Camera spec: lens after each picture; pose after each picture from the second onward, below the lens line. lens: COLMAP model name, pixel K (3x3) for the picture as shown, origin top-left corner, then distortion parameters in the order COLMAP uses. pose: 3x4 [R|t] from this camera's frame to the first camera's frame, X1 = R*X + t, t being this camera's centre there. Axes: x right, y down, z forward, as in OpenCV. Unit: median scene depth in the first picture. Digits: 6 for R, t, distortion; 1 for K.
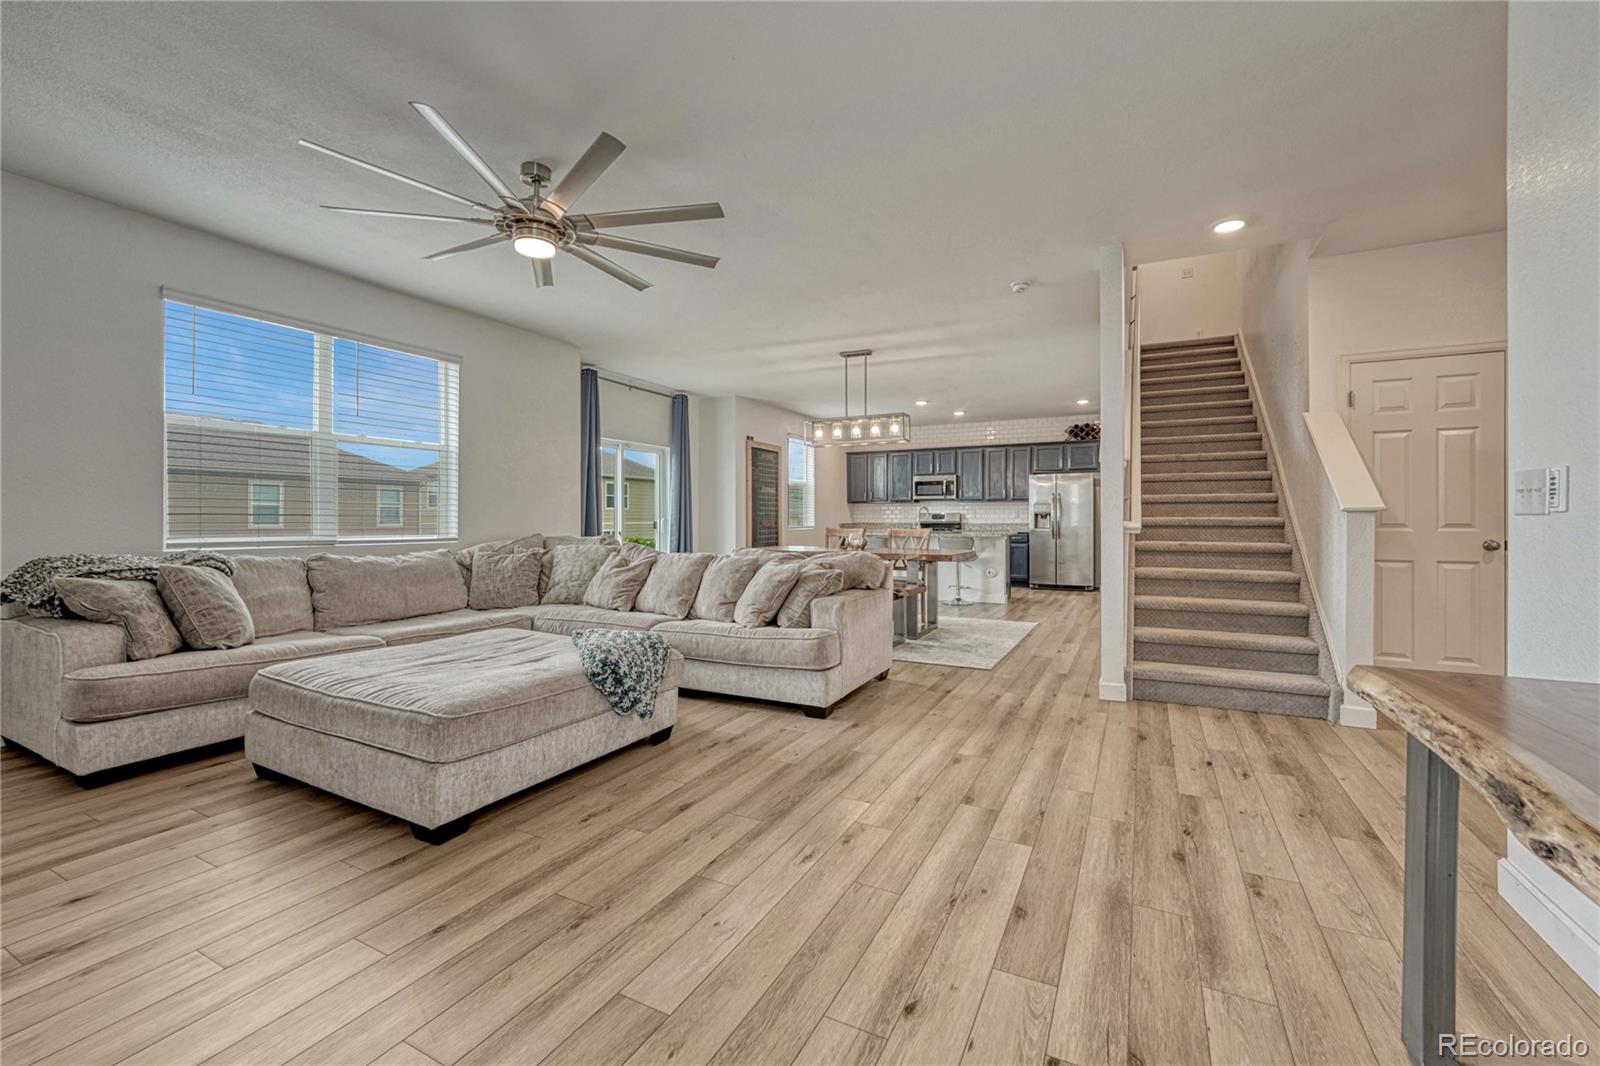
lens RADIAL K [[662.3, 0, 792.0], [0, 662.3, 507.3], [0, 0, 1]] dist [-0.011375, 0.001517]
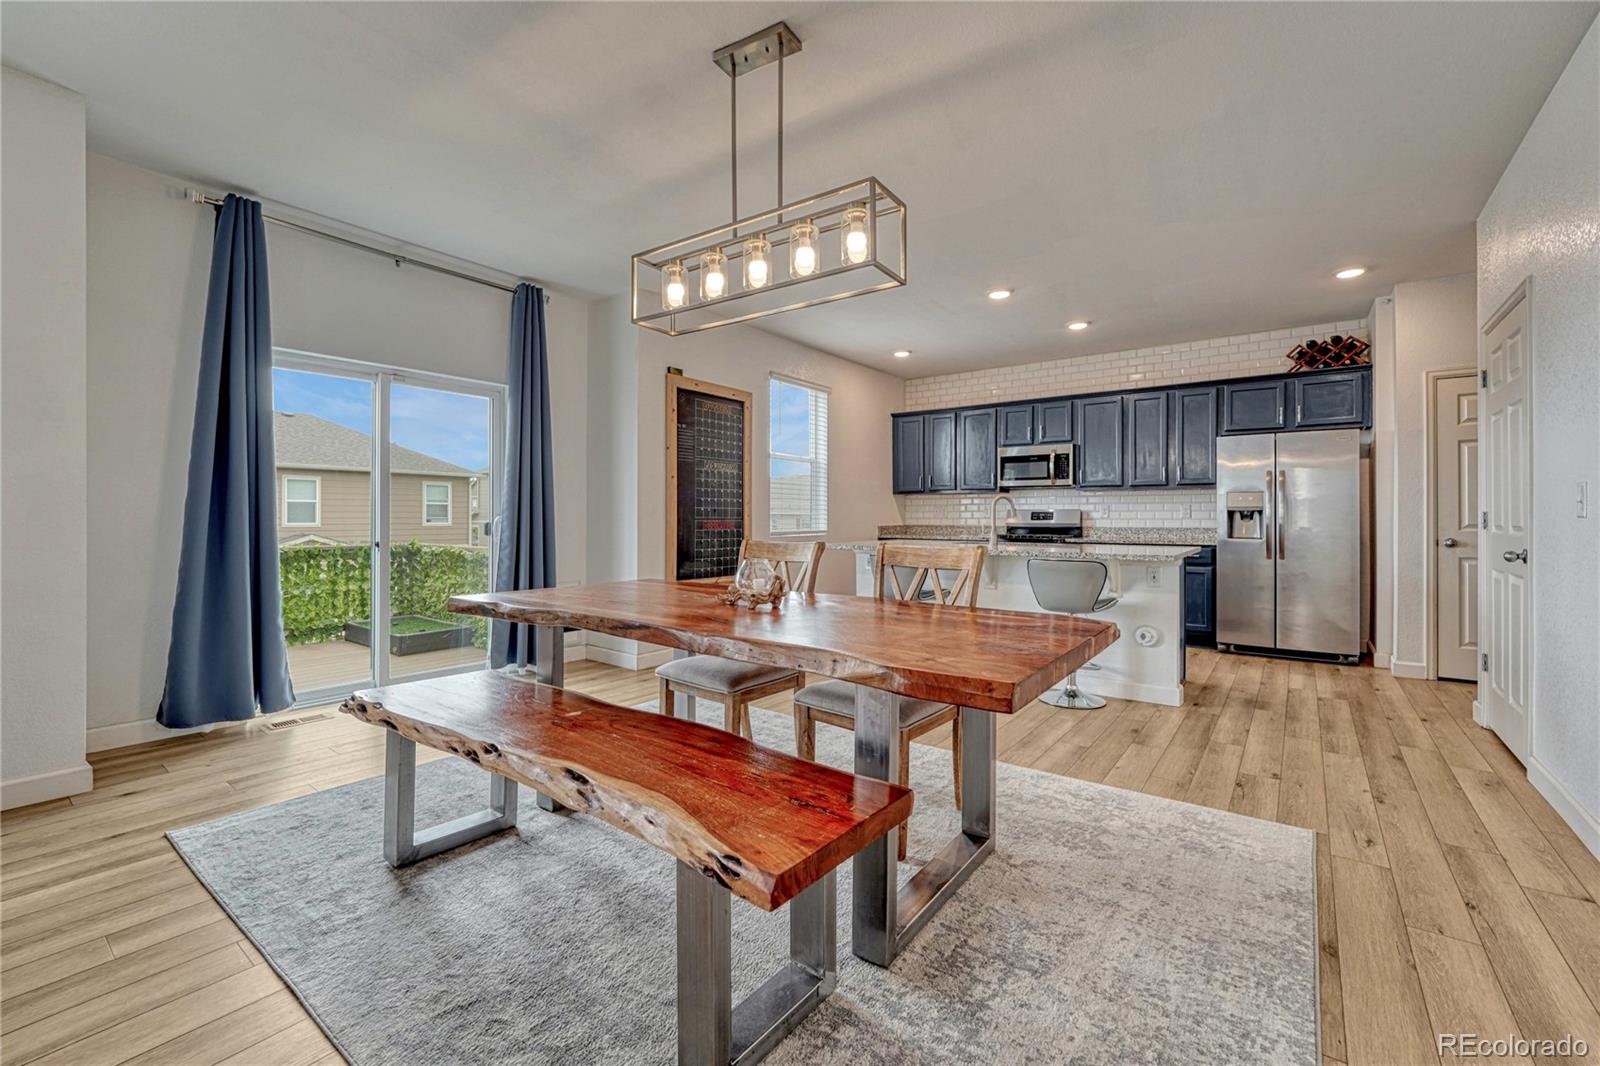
lens RADIAL K [[662.3, 0, 803.6], [0, 662.3, 507.0], [0, 0, 1]] dist [-0.011375, 0.001517]
pose [[0.987770, 0.000956, -0.155912, 0.183101], [-0.000861, 0.999999, 0.000678, 0.010813], [0.155913, -0.000535, 0.987771, 0.682932]]
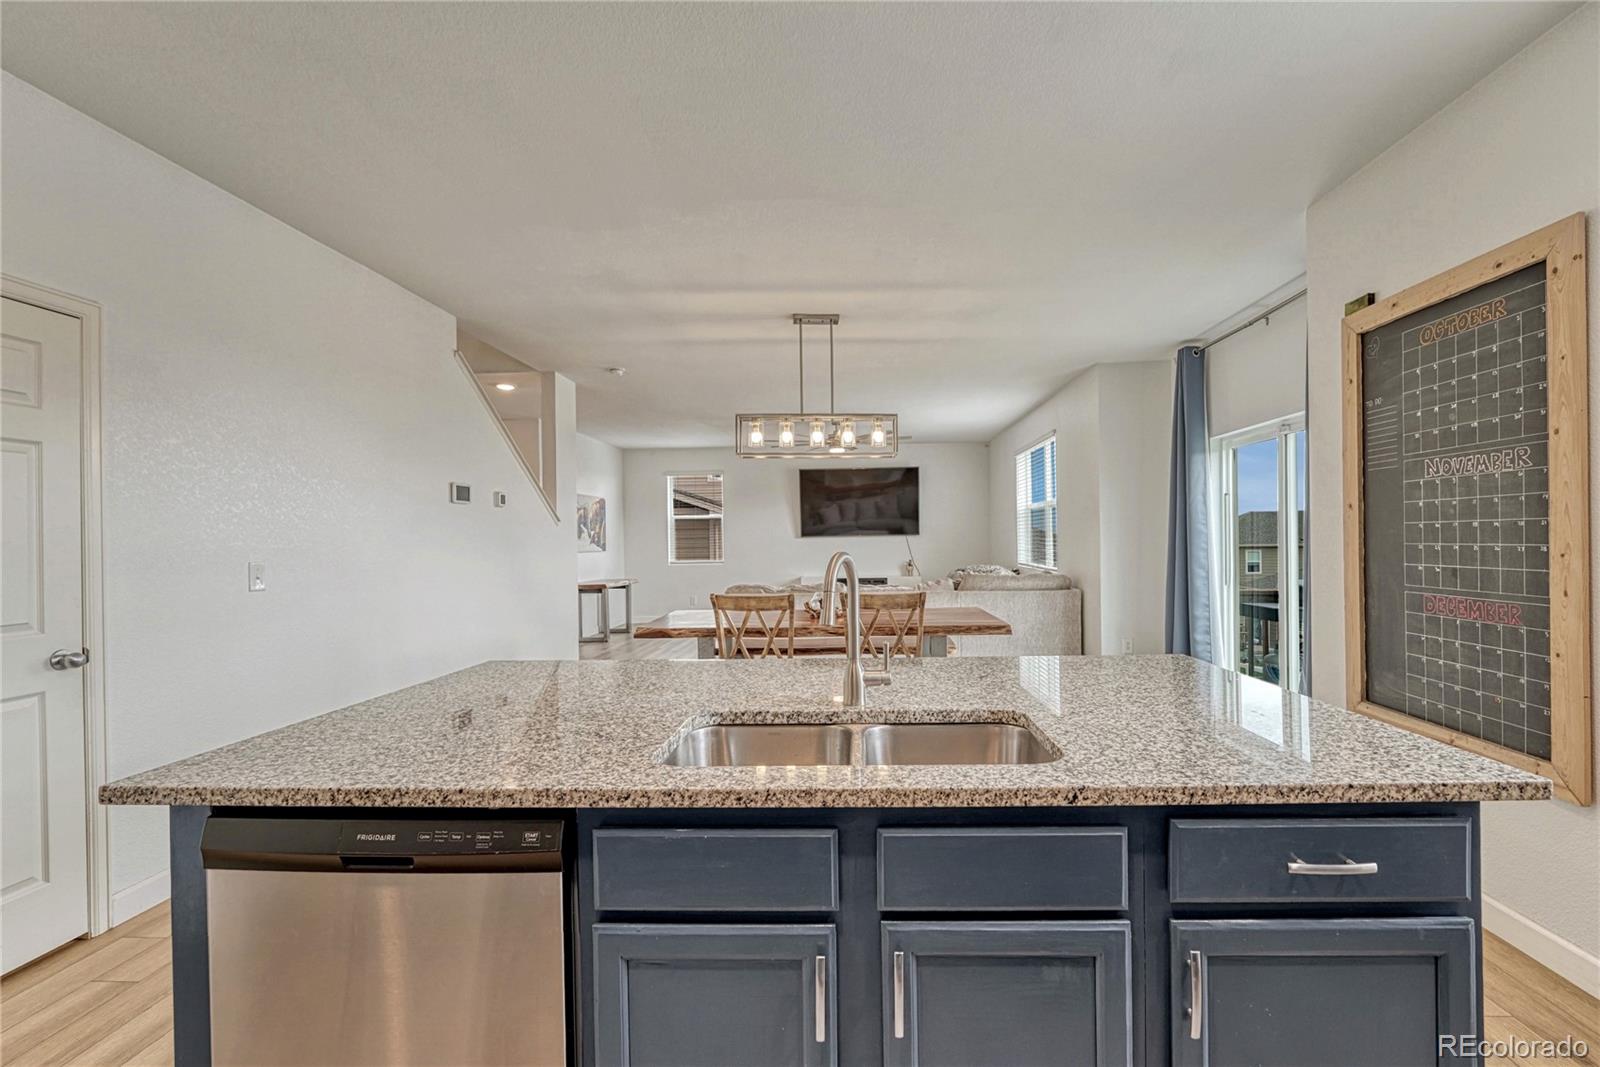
lens RADIAL K [[693.9, 0, 836.1], [0, 693.9, 539.6], [0, 0, 1]] dist [-0.014678, 0.001751]
pose [[-0.896413, 0.013341, -0.443019, 0.396908], [0.021259, 0.999691, -0.012912, -0.003644], [0.442709, -0.020992, -0.896419, 1.672557]]
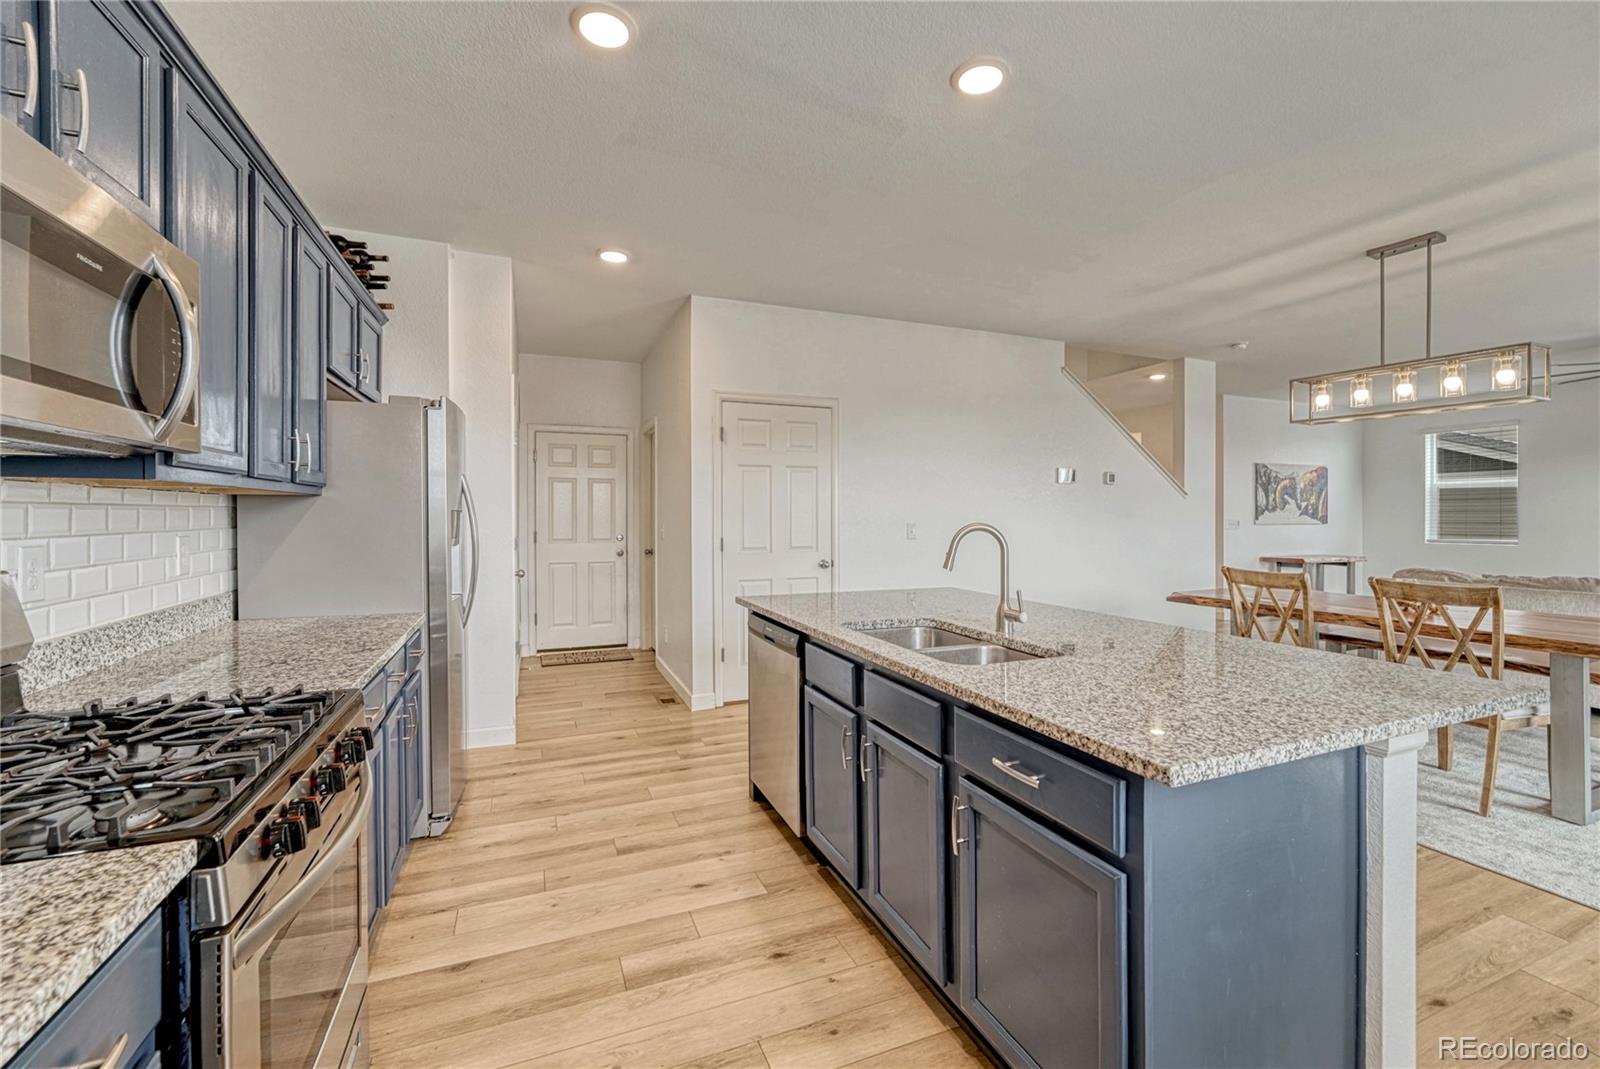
lens RADIAL K [[662.3, 0, 804.6], [0, 662.3, 522.6], [0, 0, 1]] dist [-0.011375, 0.001517]
pose [[-0.772560, -0.007071, 0.634903, 0.140803], [-0.009317, 0.999957, -0.000200, -0.001789], [-0.634874, -0.006070, -0.772592, 1.776169]]
